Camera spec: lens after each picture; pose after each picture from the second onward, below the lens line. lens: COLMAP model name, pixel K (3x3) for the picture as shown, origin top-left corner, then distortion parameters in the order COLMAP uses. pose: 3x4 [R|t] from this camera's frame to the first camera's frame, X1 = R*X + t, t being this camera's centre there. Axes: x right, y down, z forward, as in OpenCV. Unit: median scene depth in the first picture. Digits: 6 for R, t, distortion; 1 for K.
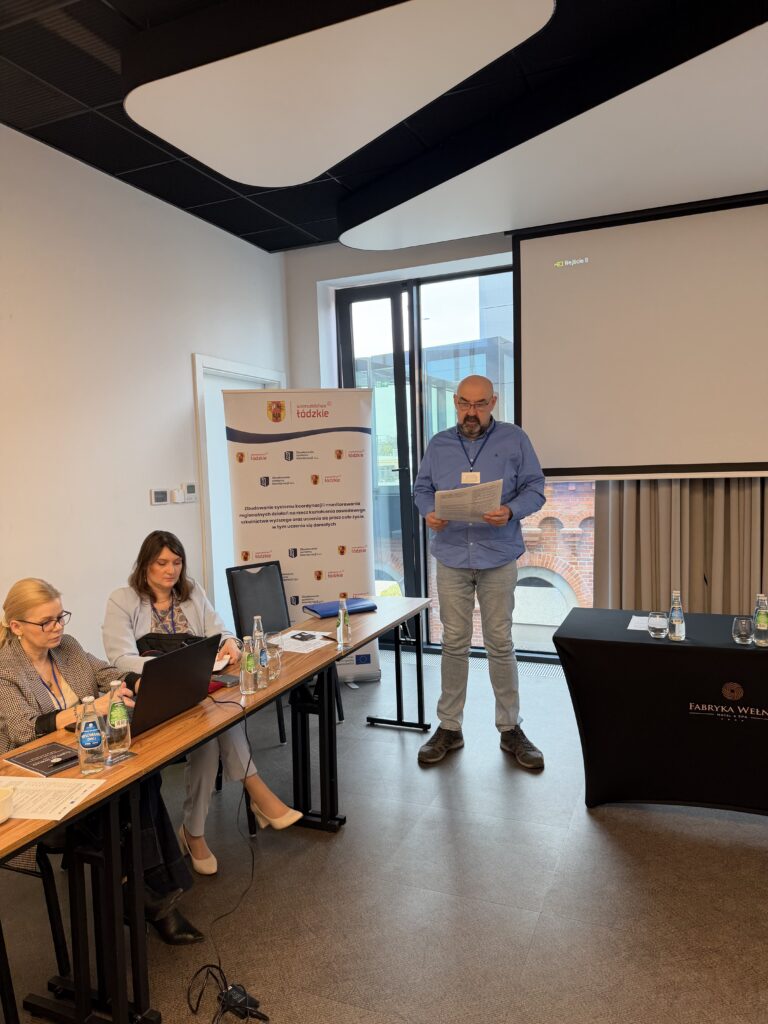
lens RADIAL K [[714.8, 0, 384.7], [0, 714.8, 513.8], [0, 0, 1]] dist [-0.008640, -0.002220]
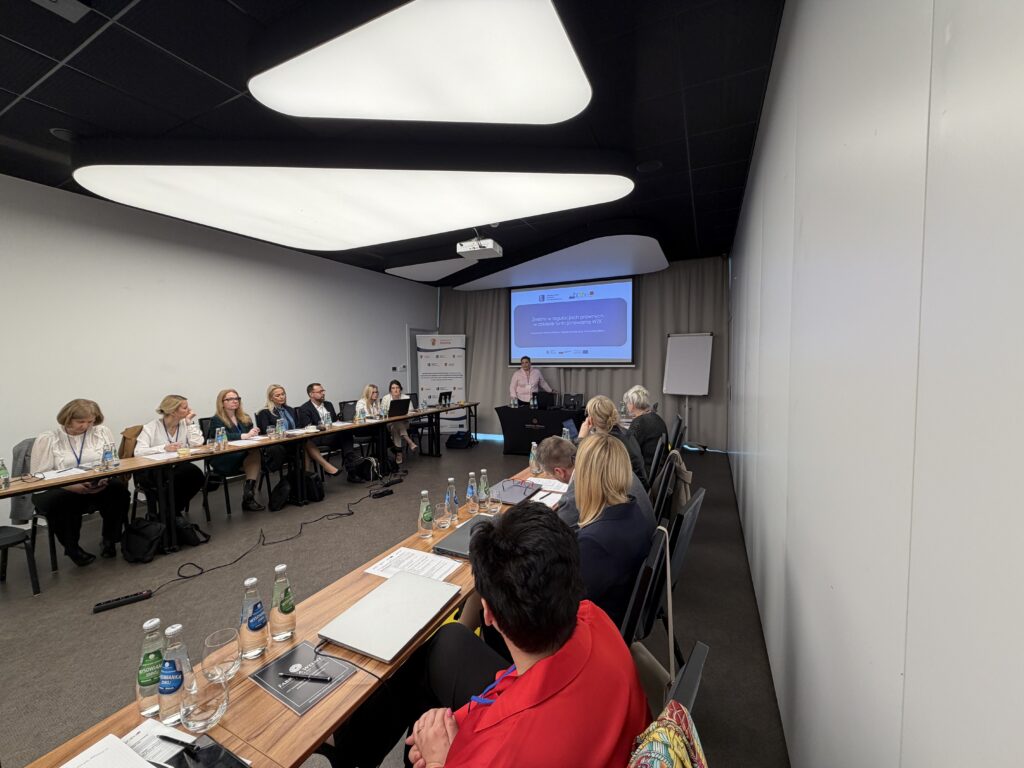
lens RADIAL K [[409.3, 0, 507.5], [0, 409.3, 383.3], [0, 0, 1]] dist [-0.000156, -0.000005]
pose [[0.998923, 0.025026, -0.039081, 0.236326], [-0.024850, 0.999679, 0.004997, 0.016884], [0.039193, -0.004020, 0.999224, -0.729910]]
